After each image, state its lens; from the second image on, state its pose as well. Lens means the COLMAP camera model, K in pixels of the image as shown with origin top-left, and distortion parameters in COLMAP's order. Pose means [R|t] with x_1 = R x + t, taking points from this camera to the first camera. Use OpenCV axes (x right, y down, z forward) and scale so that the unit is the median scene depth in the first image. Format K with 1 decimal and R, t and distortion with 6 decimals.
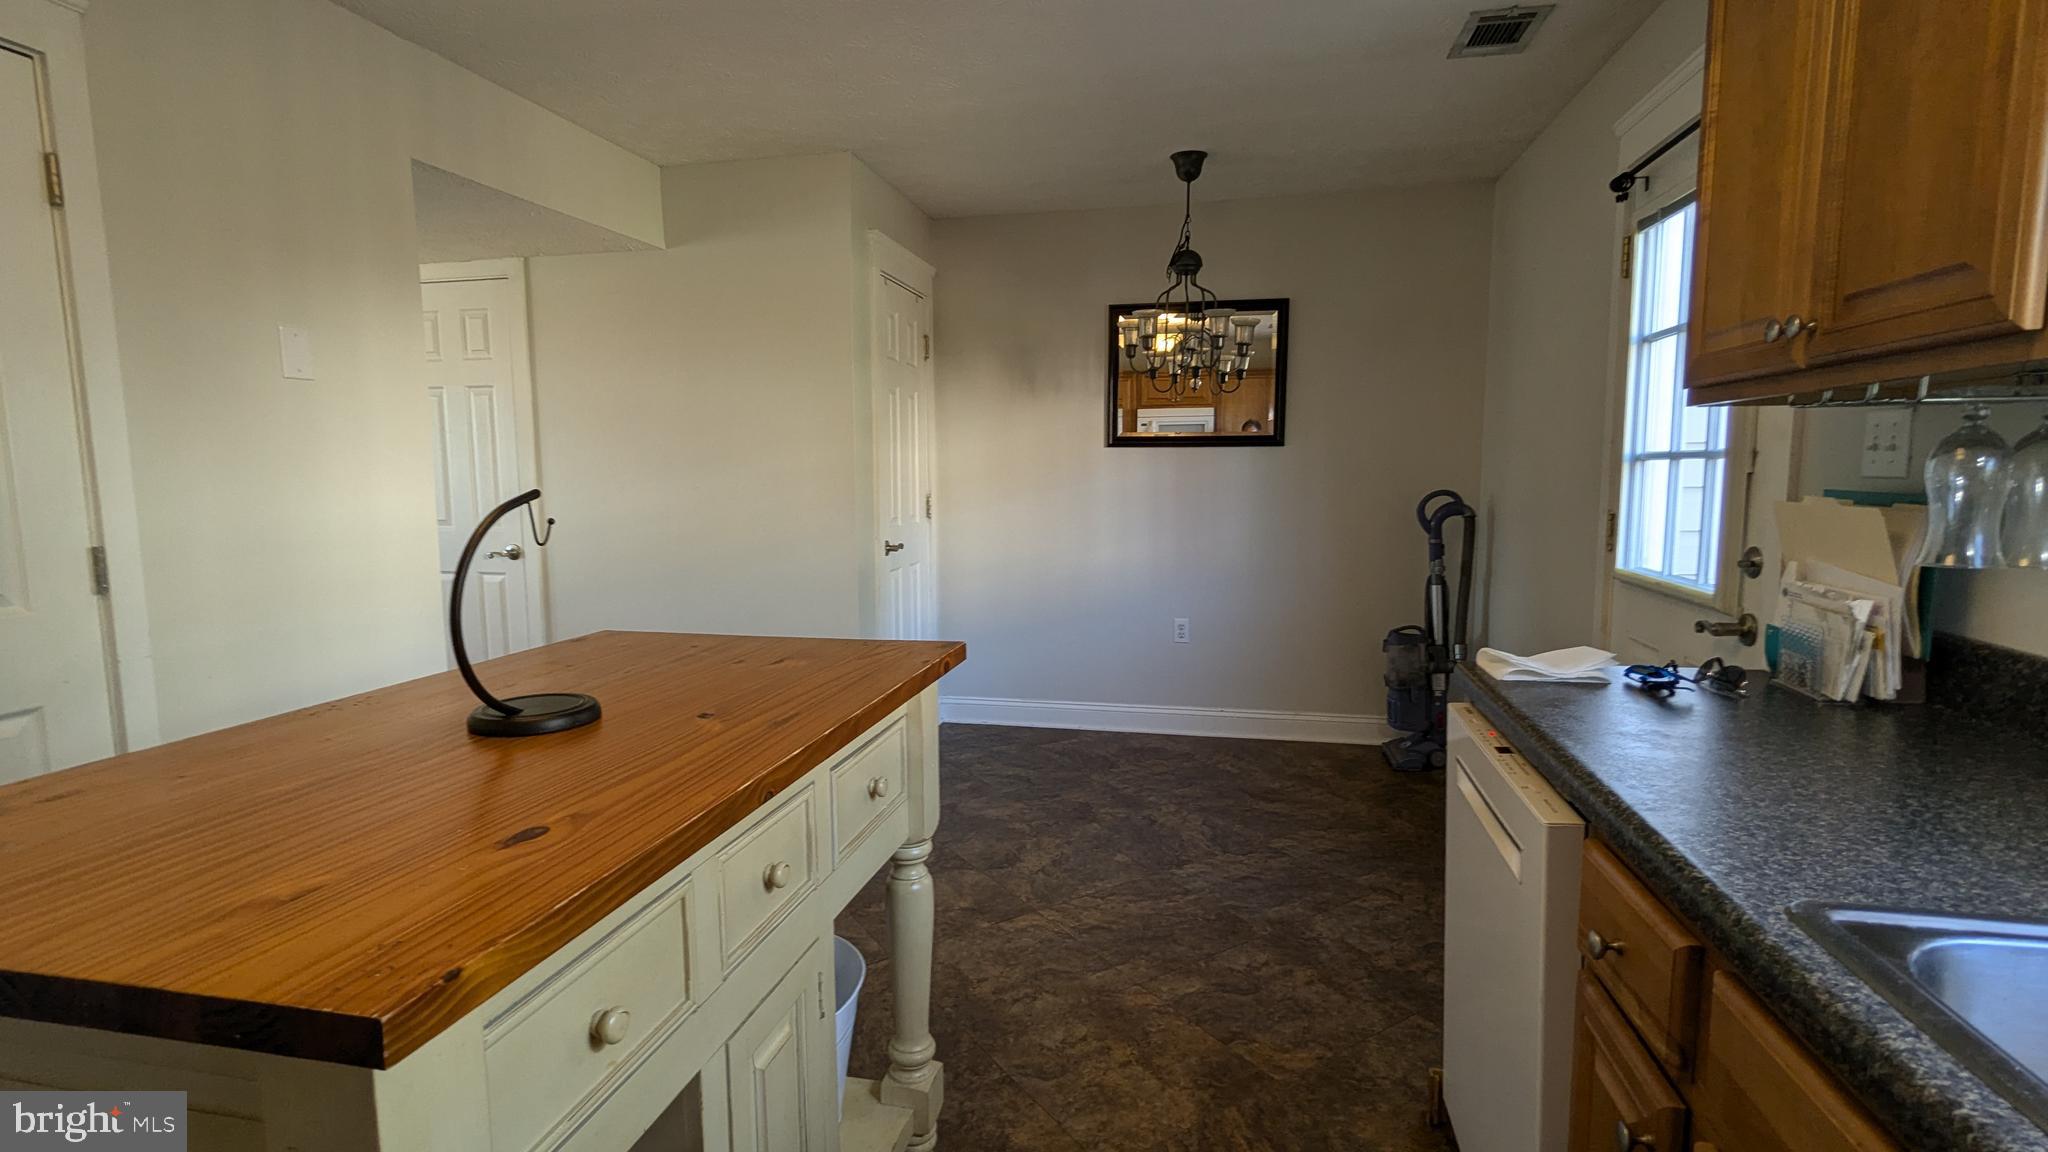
lens RADIAL K [[974.0, 0, 1024.0], [0, 974.0, 576.0], [0, 0, 1]] dist [0.003114, 0.000393]
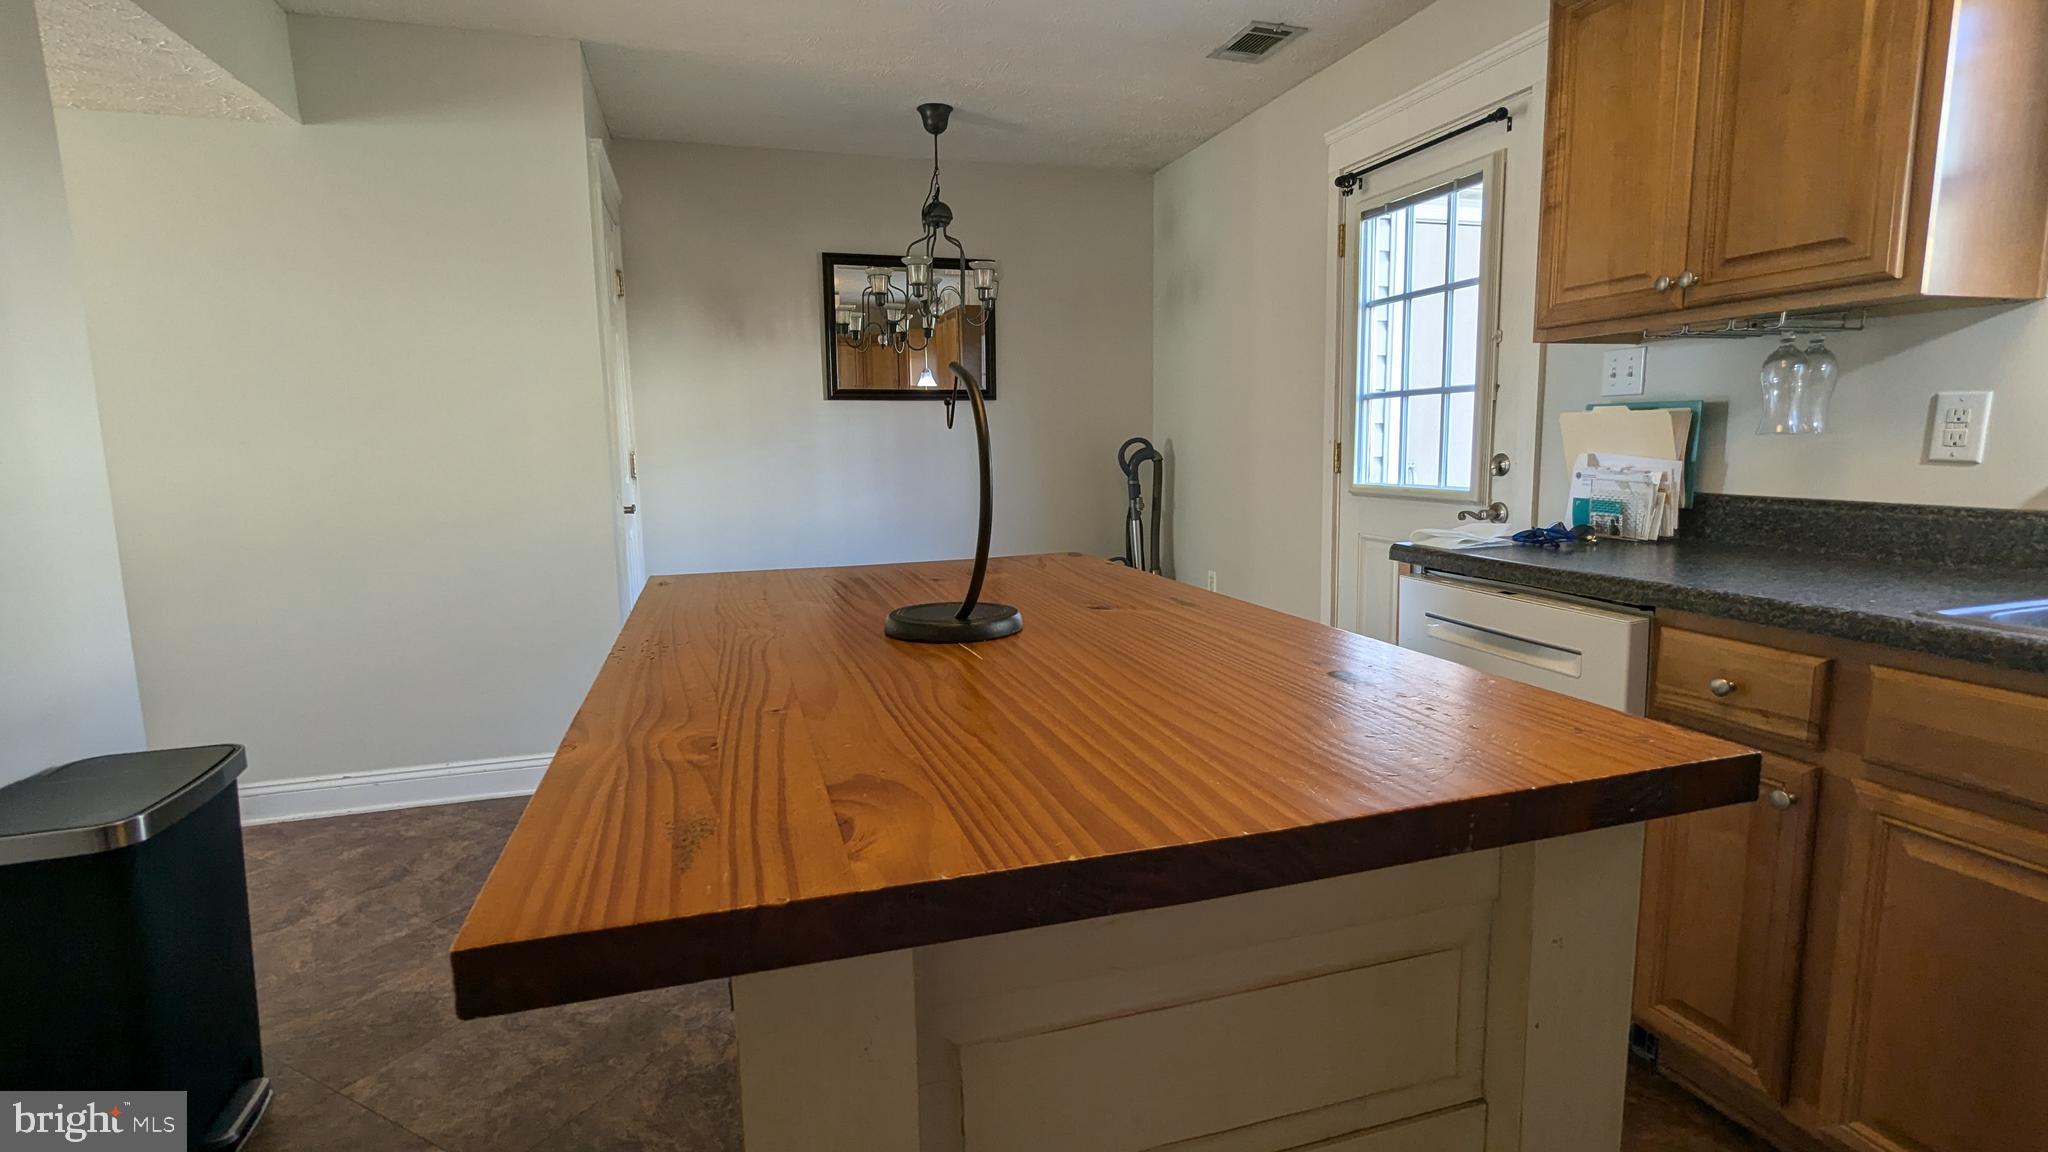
lens RADIAL K [[970.9, 0, 1024.0], [0, 970.9, 576.0], [0, 0, 1]] dist [-0.002065, -0.000459]
pose [[0.869803, -0.078154, 0.487170, -0.376673], [0.067833, 0.996941, 0.038823, 0.031237], [-0.488713, -0.000722, 0.872444, 0.090193]]
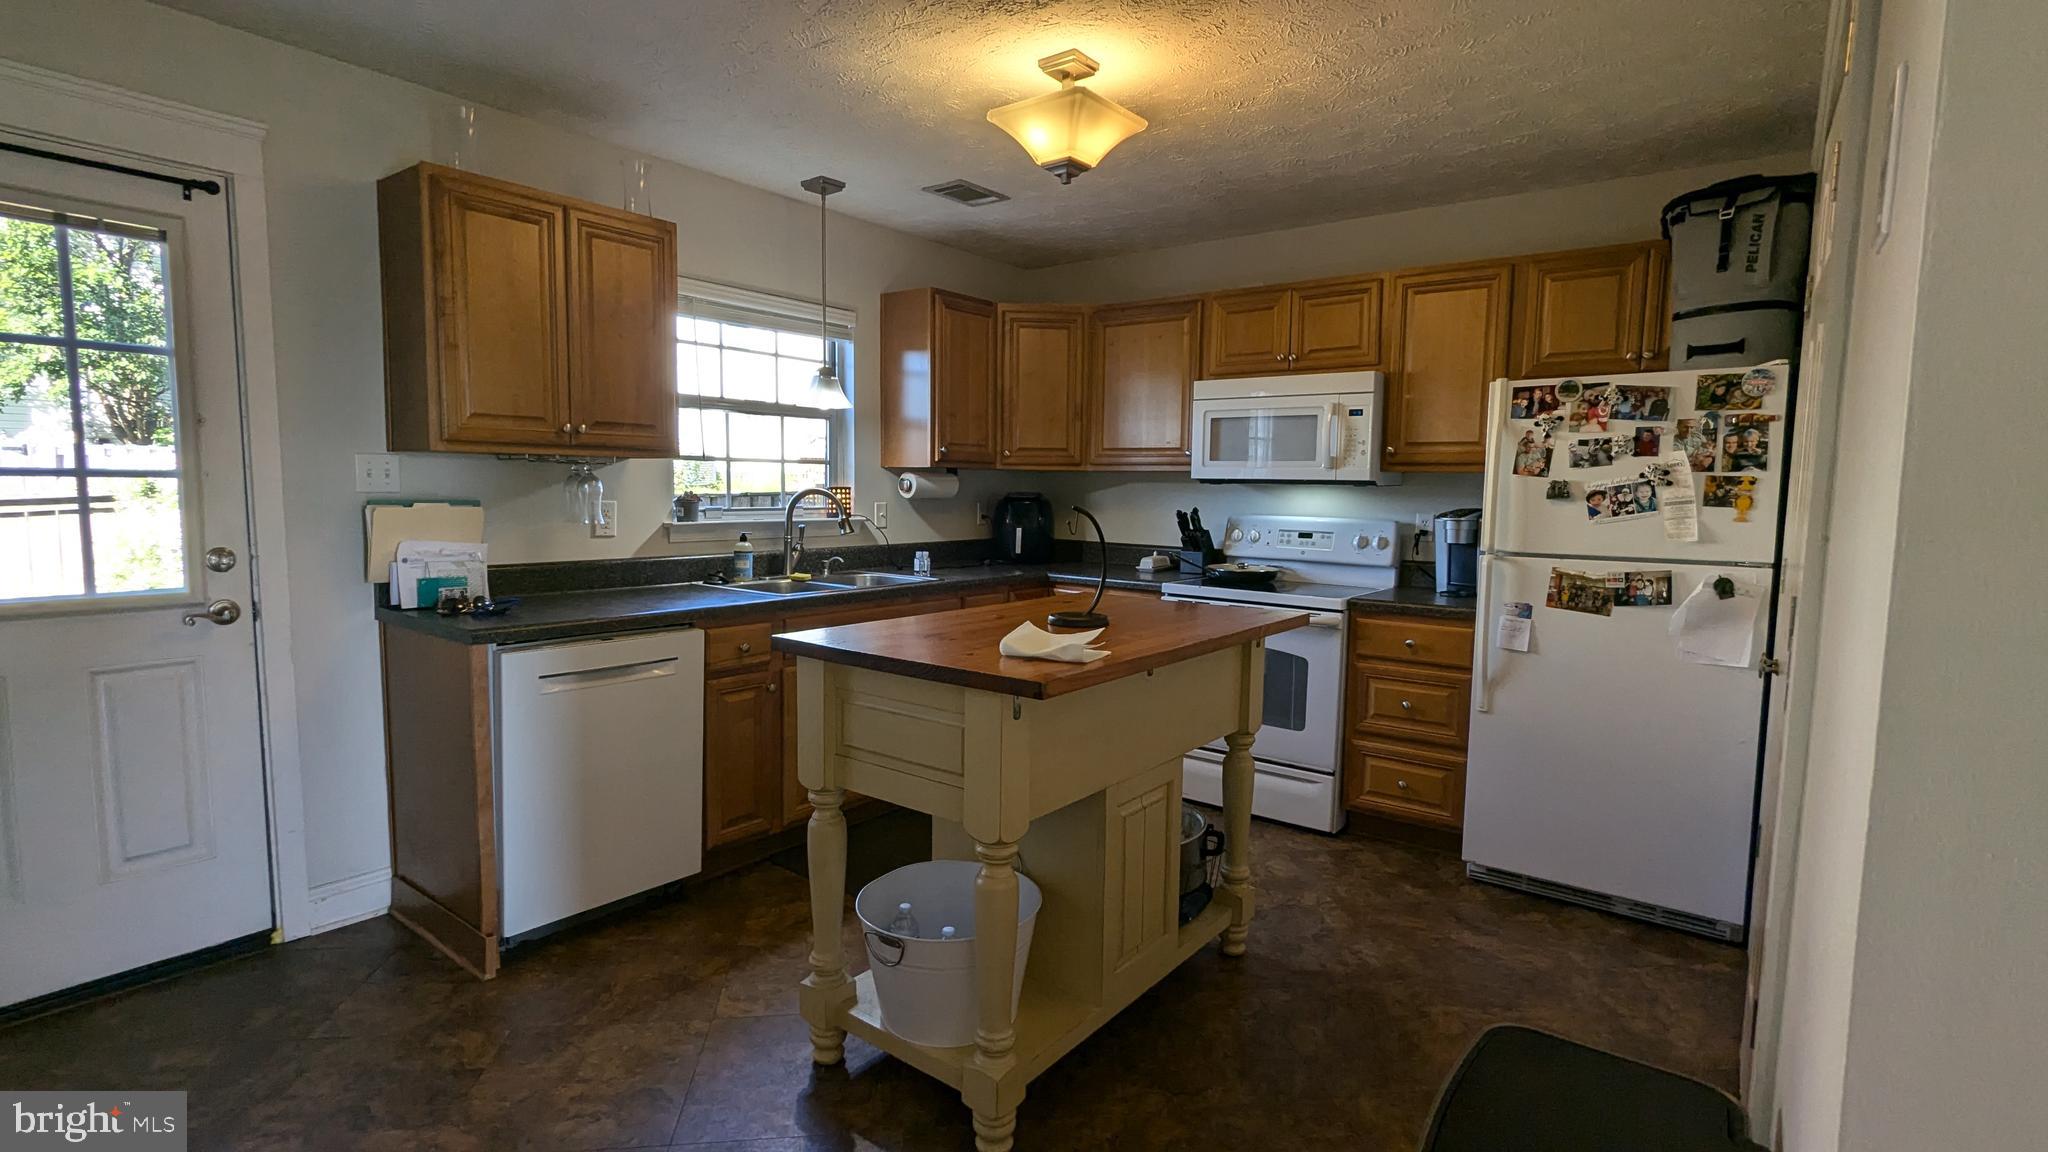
lens RADIAL K [[970.9, 0, 1024.0], [0, 970.9, 576.0], [0, 0, 1]] dist [-0.002065, -0.000459]
pose [[-0.904795, -0.041657, 0.423805, -0.533735], [0.043151, 0.981113, 0.188560, -0.134985], [-0.423655, 0.188896, -0.885909, 1.204102]]
